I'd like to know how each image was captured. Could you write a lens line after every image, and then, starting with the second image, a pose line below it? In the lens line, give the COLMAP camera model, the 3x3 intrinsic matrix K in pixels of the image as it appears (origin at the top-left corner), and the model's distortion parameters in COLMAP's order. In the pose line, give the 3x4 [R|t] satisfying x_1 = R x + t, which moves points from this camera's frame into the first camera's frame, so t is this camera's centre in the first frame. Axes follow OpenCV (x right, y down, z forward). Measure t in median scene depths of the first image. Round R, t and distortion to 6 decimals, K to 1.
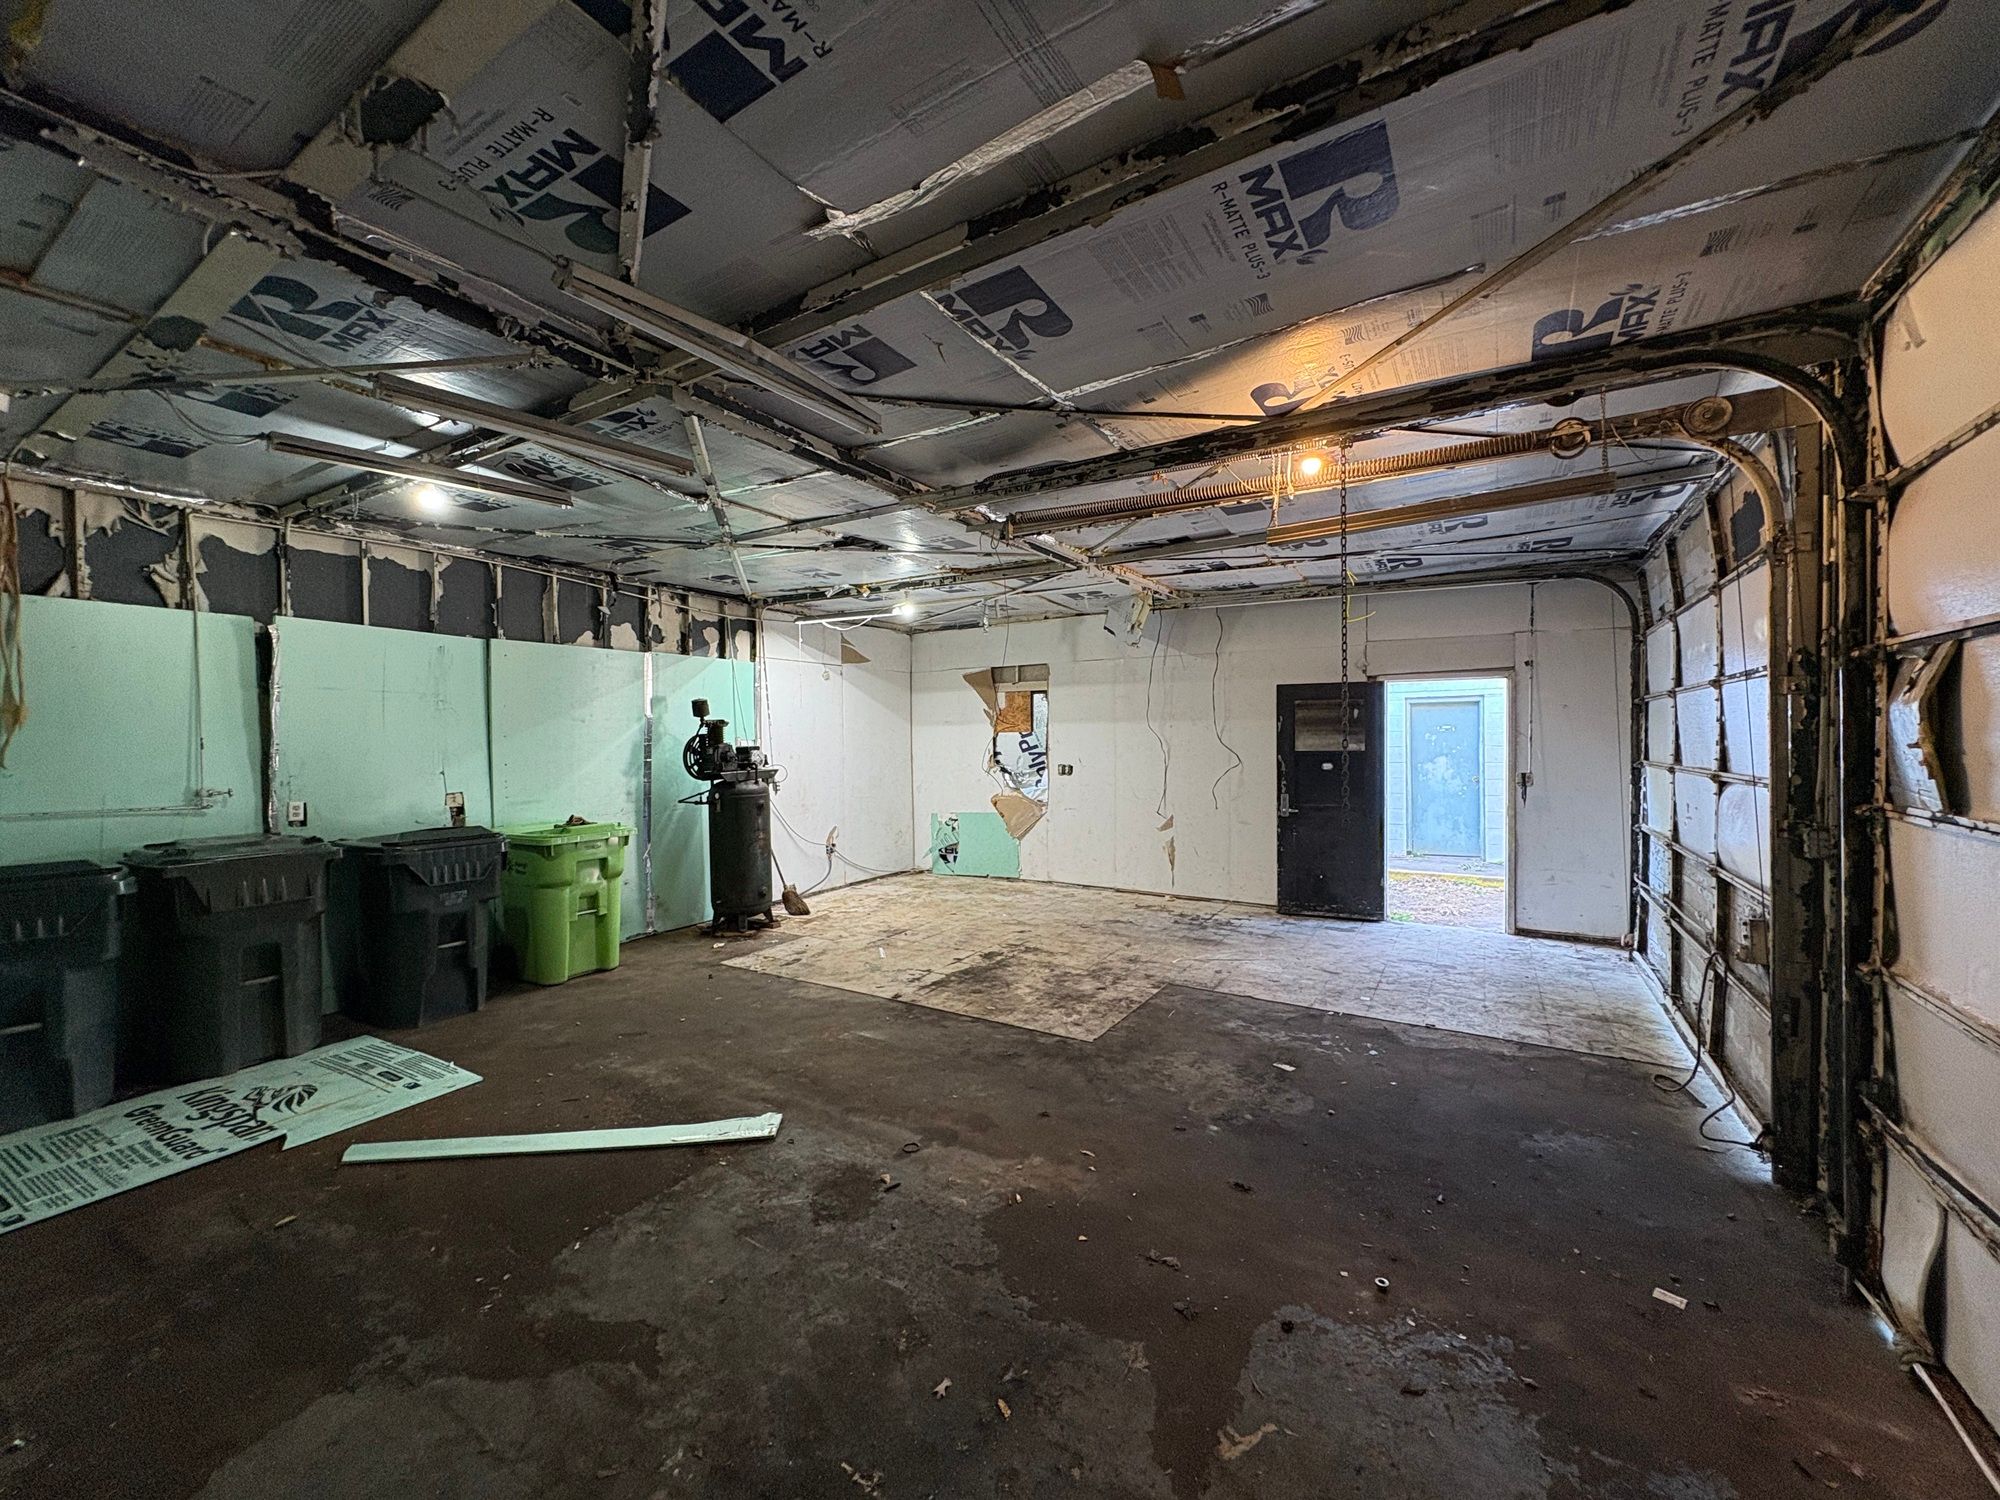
lens RADIAL K [[792.3, 0, 1005.0], [0, 792.3, 745.0], [0, 0, 1]] dist [0.000400, 0.000098]
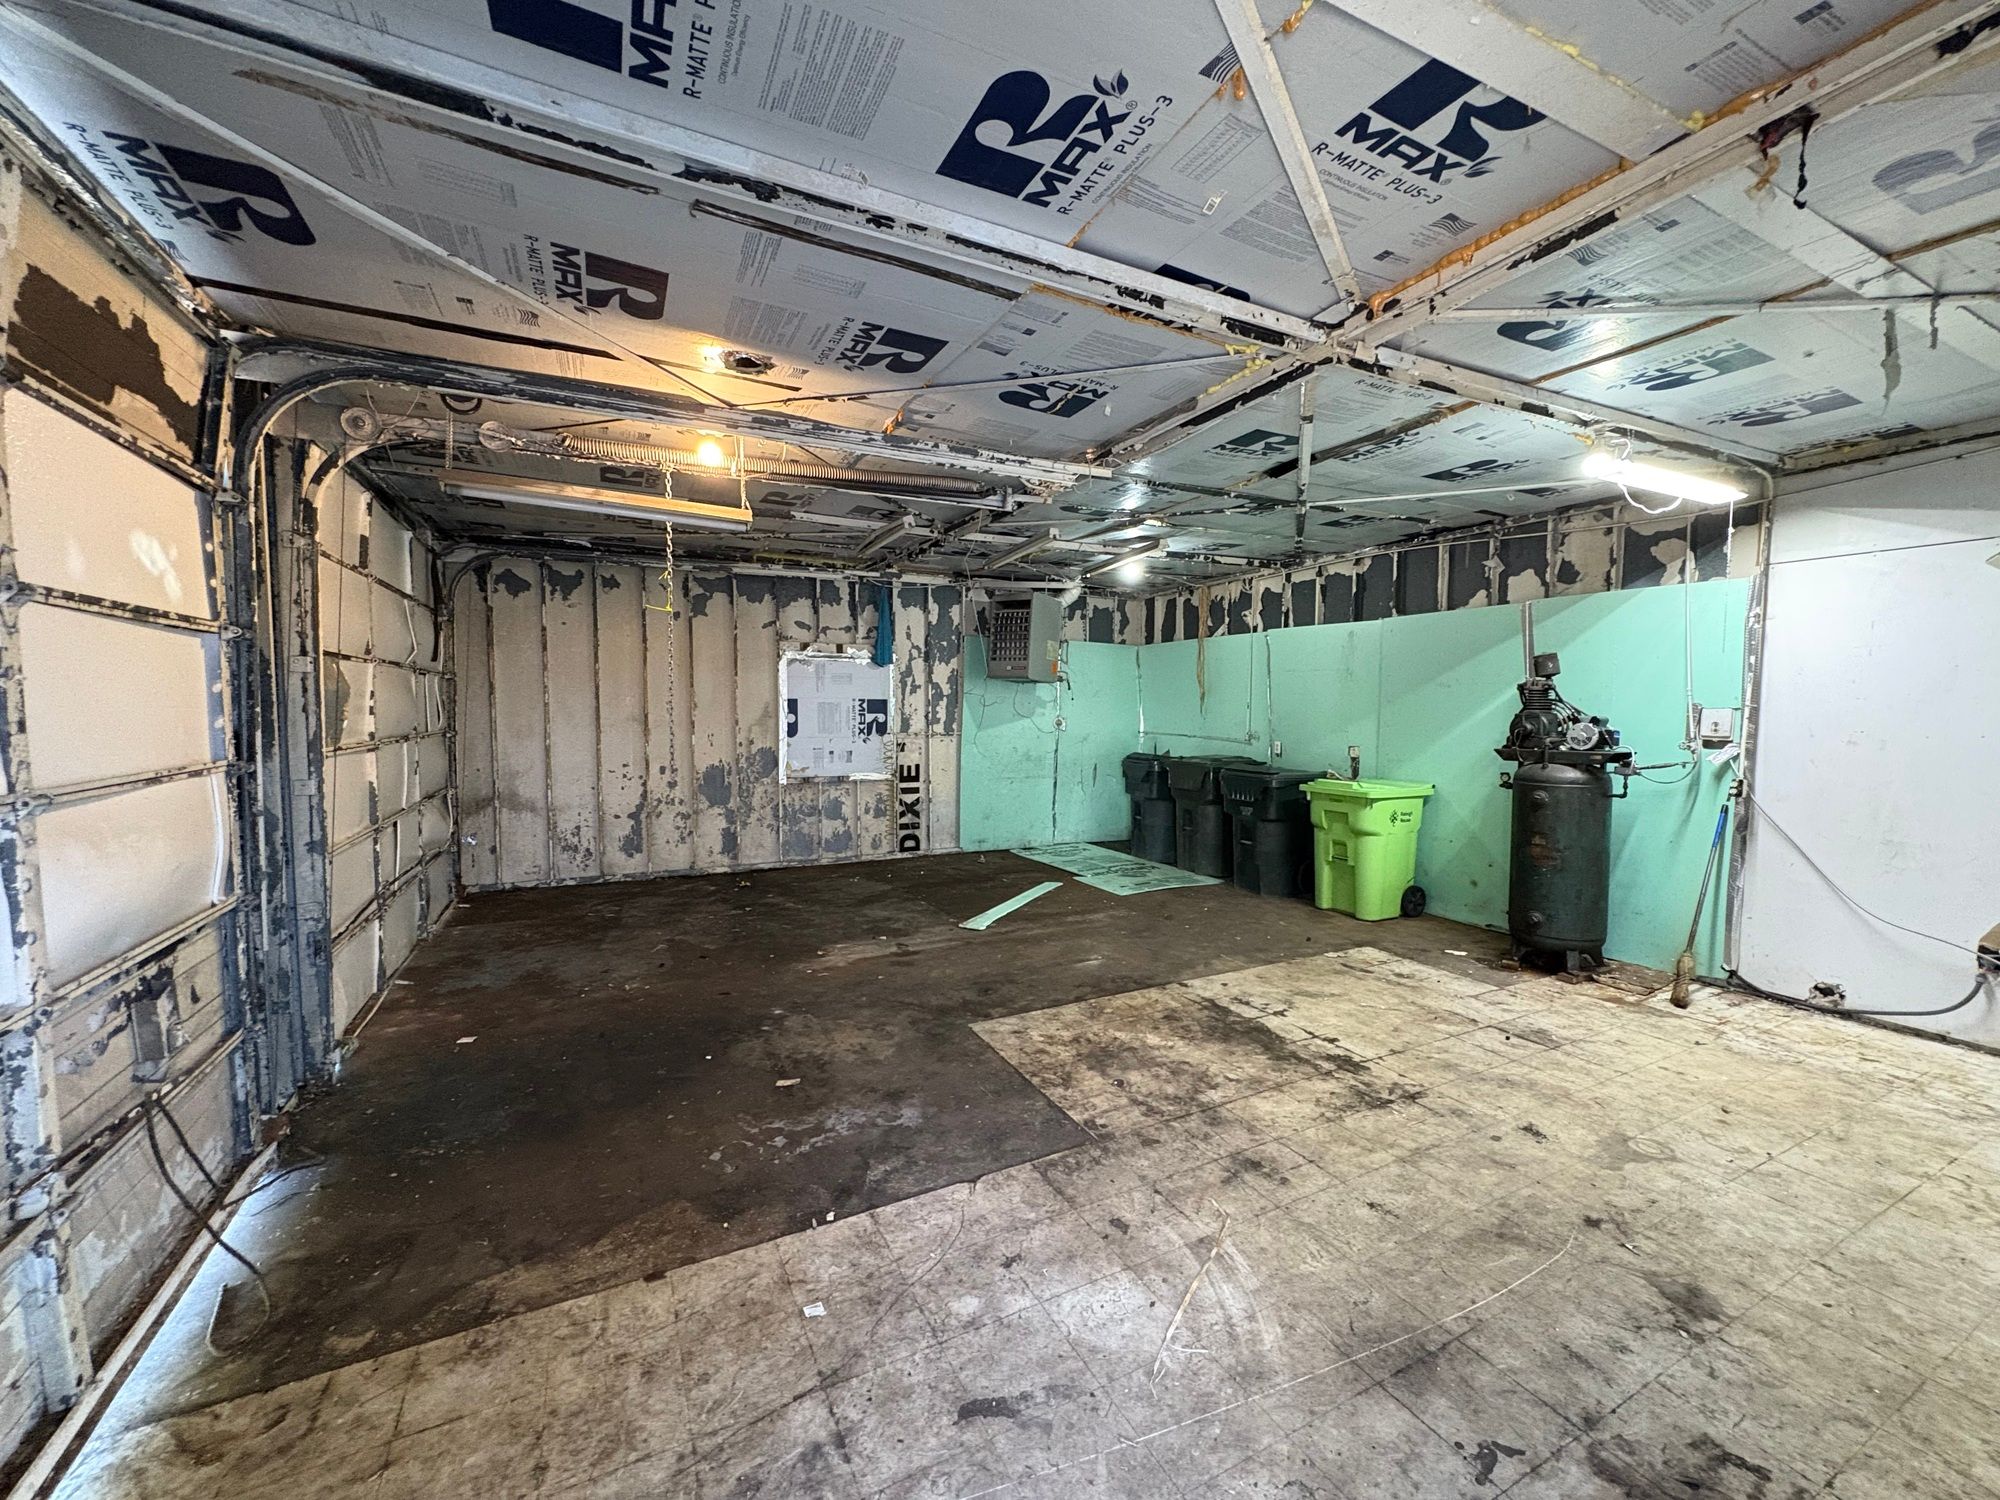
lens RADIAL K [[792.3, 0, 995.5], [0, 792.3, 753.1], [0, 0, 1]] dist [0.000400, 0.000098]
pose [[-0.532742, 0.057687, -0.844309, 0.714131], [-0.007458, 0.997315, 0.072847, -0.017618], [0.846245, 0.045105, -0.530881, 1.235486]]
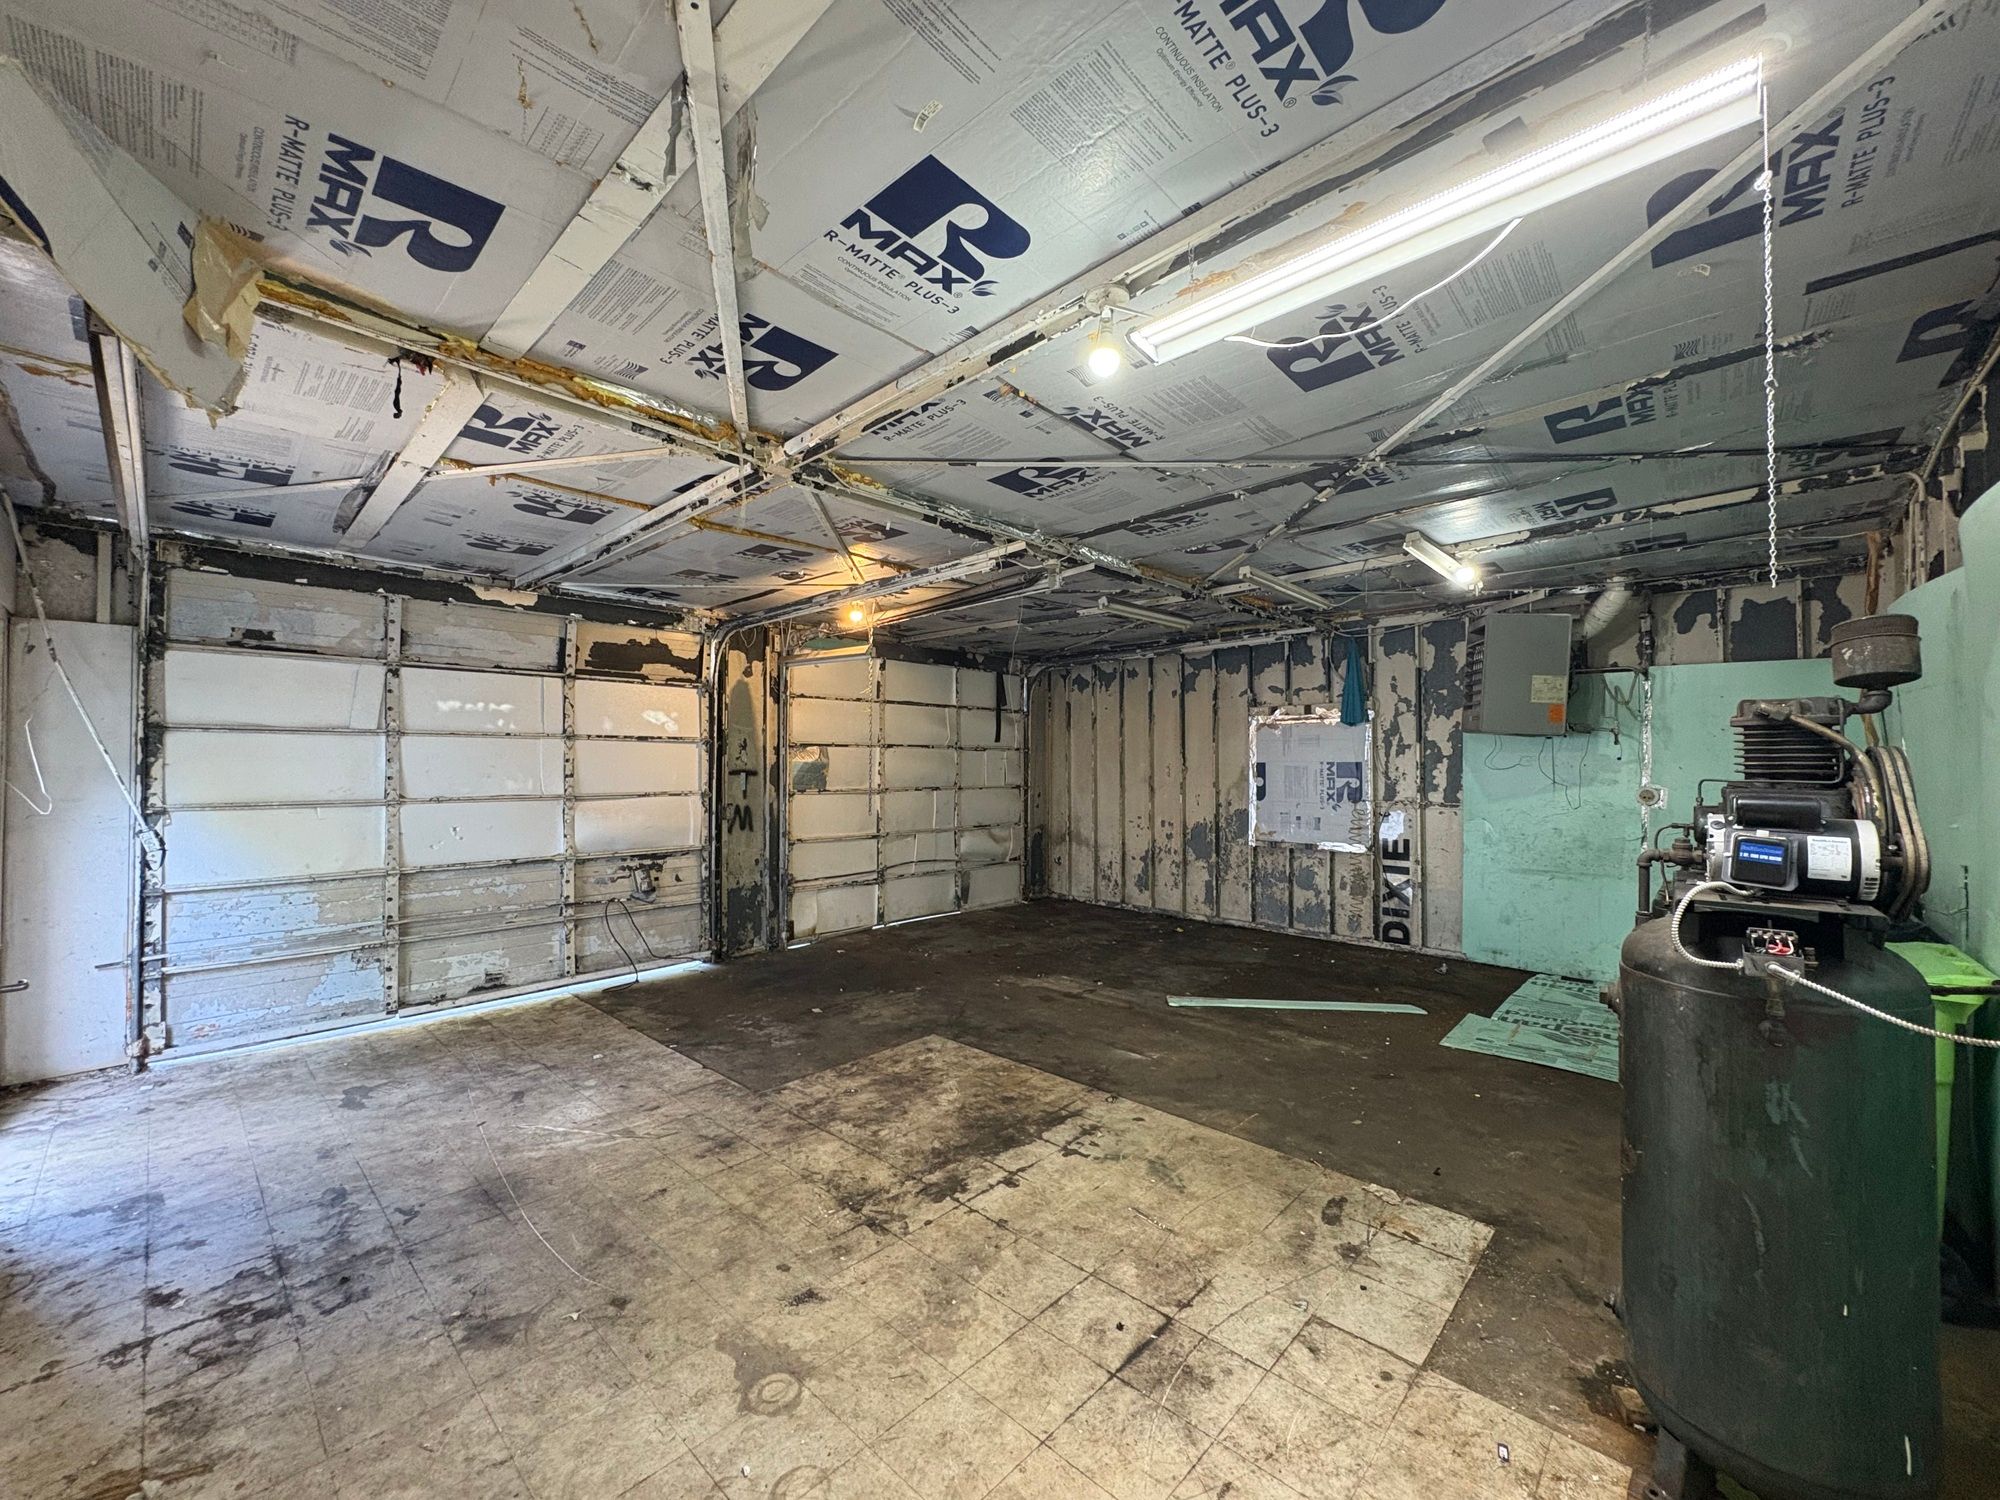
lens RADIAL K [[792.3, 0, 1003.3], [0, 792.3, 754.2], [0, 0, 1]] dist [0.000400, 0.000098]
pose [[-0.977861, 0.011823, 0.208922, -0.190106], [0.010287, 0.999912, -0.008434, -0.016445], [-0.209004, -0.006098, -0.977896, 1.709136]]
